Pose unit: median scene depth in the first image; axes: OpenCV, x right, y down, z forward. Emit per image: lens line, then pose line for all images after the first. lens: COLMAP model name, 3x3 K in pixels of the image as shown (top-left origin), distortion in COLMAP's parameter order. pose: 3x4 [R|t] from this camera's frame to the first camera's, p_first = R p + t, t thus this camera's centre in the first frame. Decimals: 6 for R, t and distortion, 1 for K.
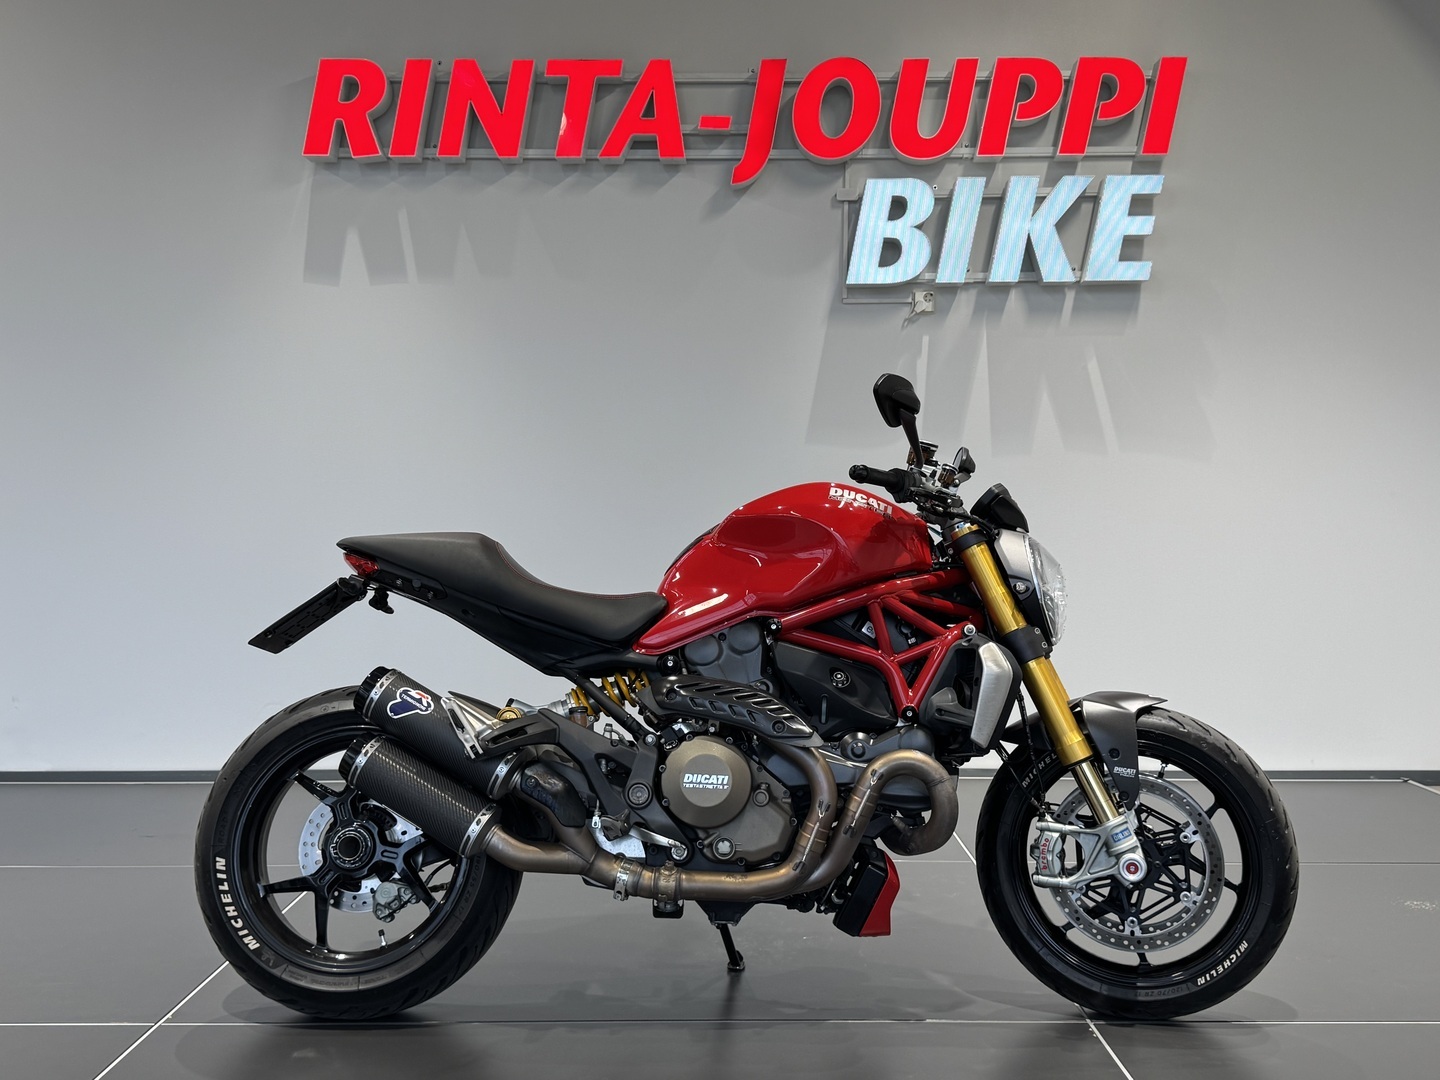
lens RADIAL K [[1436.3, 0, 713.3], [0, 1436.3, 528.9], [0, 0, 1]] dist [0.034627, 0.000000]
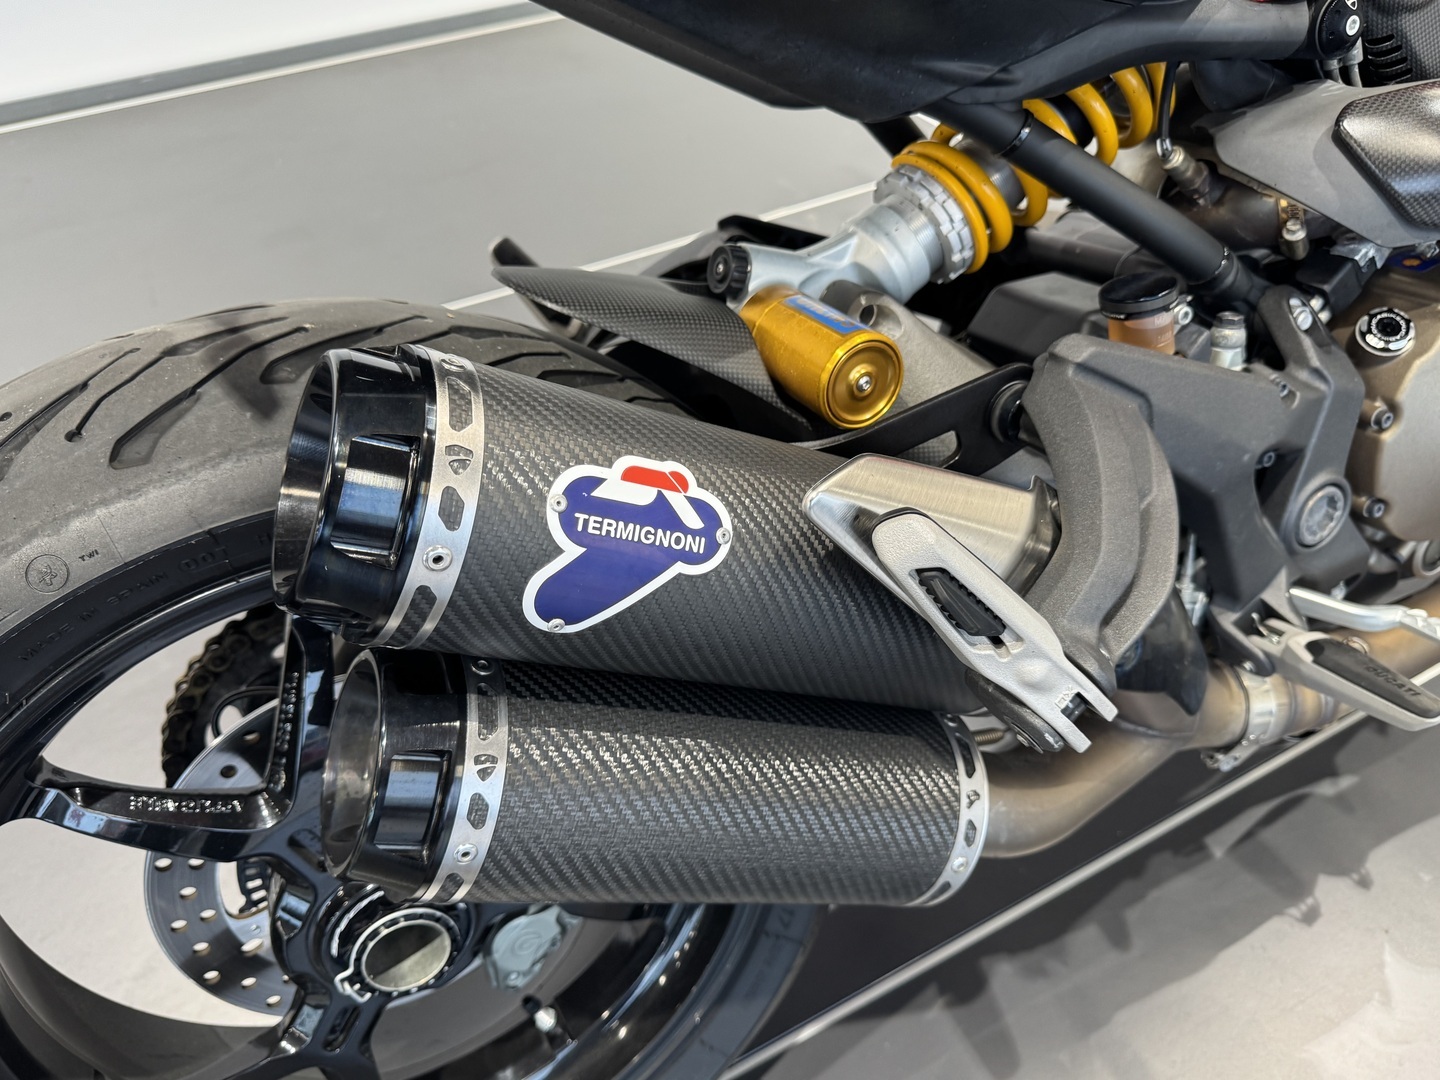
lens RADIAL K [[1095.4, 0, 714.7], [0, 1095.4, 527.3], [0, 0, 1]] dist [-0.013915, 0.008510]
pose [[0.880092, -0.339554, 0.331876, -0.247422], [0.039110, 0.748444, 0.662043, 0.024700], [-0.473190, -0.569679, 0.671980, 0.899409]]
